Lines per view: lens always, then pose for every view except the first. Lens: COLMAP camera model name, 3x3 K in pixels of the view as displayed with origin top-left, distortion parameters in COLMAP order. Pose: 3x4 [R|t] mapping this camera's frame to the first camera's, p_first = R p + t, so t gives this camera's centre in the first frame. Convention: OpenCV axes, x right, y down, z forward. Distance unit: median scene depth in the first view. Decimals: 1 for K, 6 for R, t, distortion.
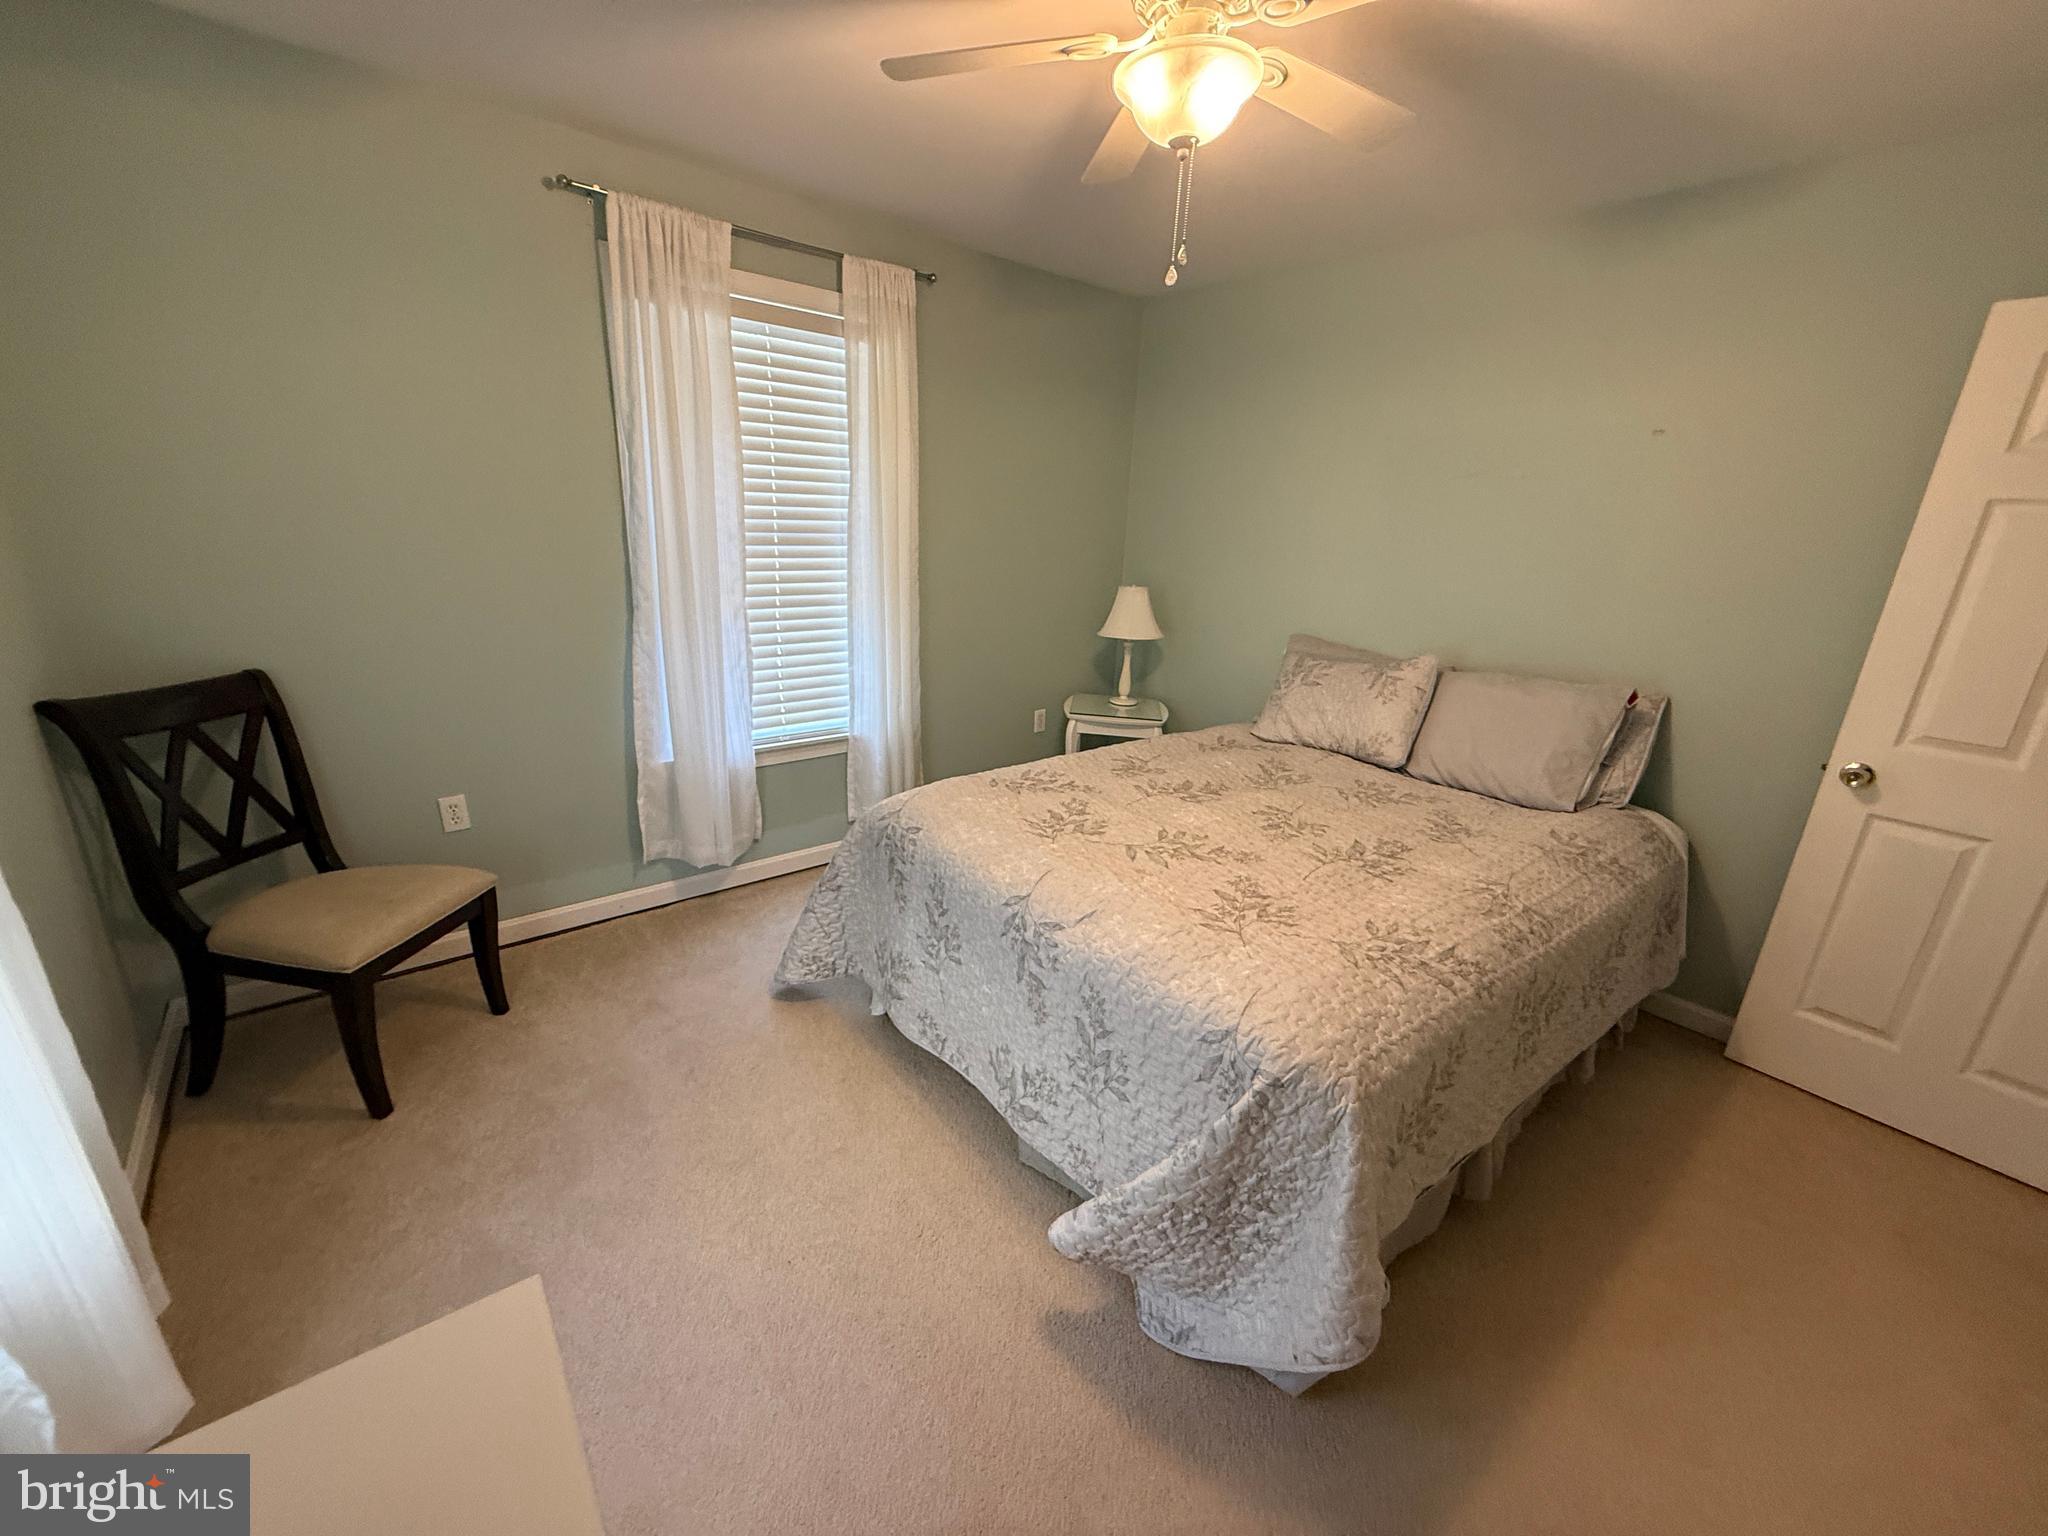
lens RADIAL K [[821.4, 0, 1020.0], [0, 821.4, 771.8], [0, 0, 1]] dist [-0.003021, 0.000671]
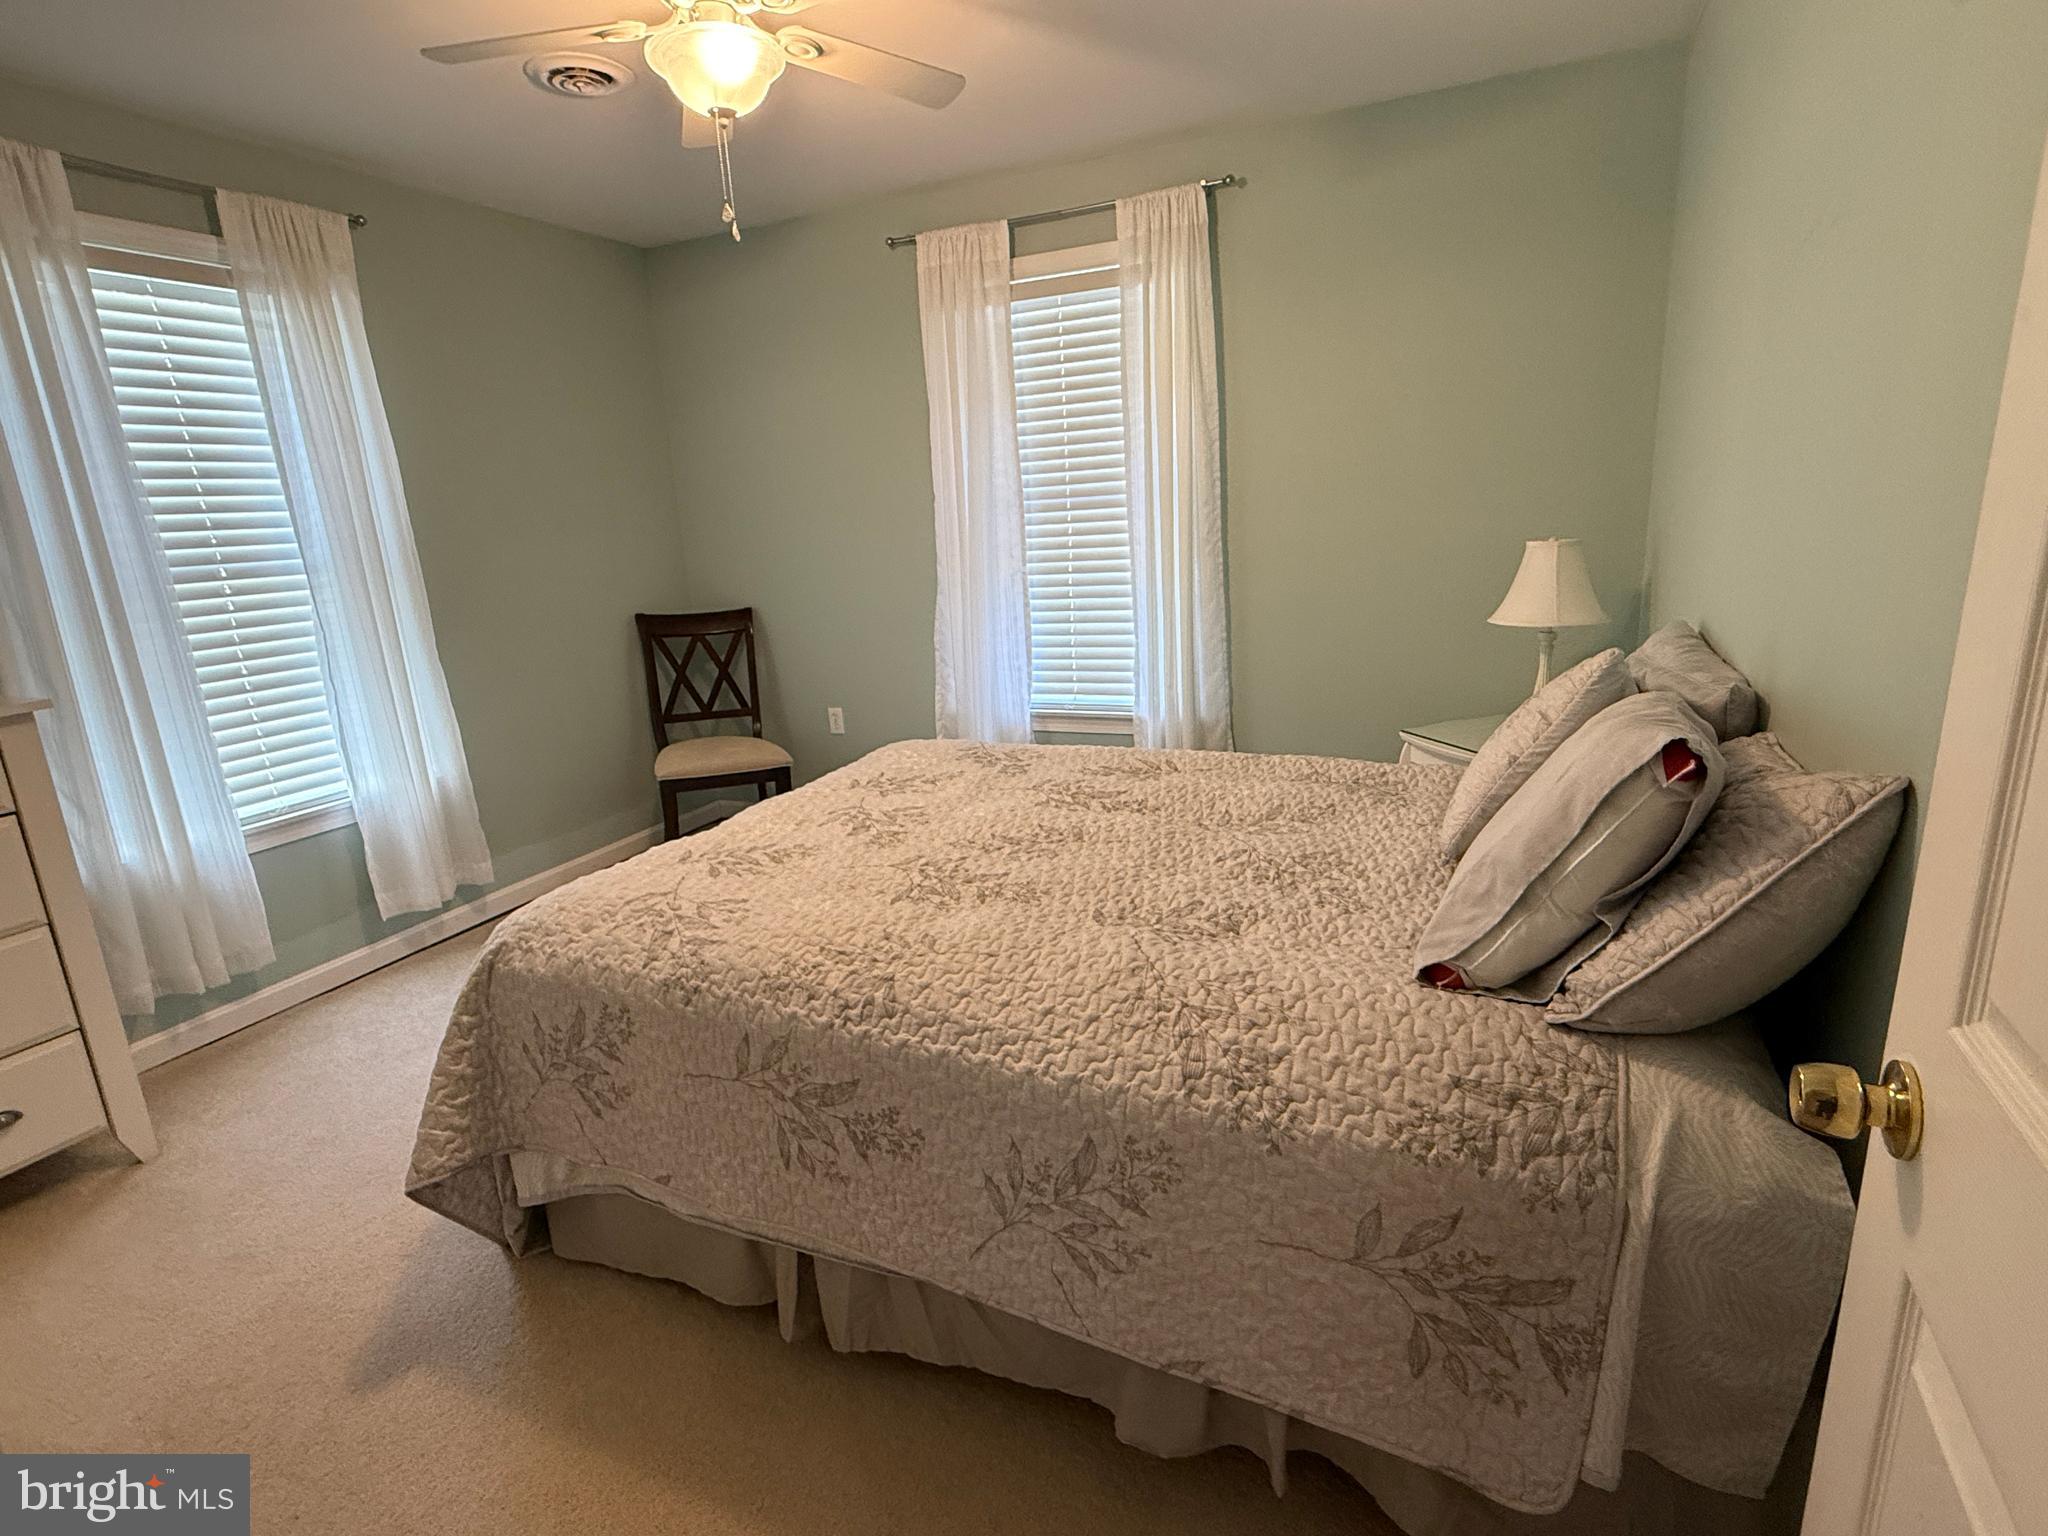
lens RADIAL K [[1042.2, 0, 1024.0], [0, 1042.2, 777.0], [0, 0, 1]] dist [0.003029, 0.000389]
pose [[0.426503, 0.160284, -0.890171, 1.013683], [-0.201207, 0.976326, 0.079393, -0.058849], [0.881822, 0.145248, 0.448656, 0.508042]]
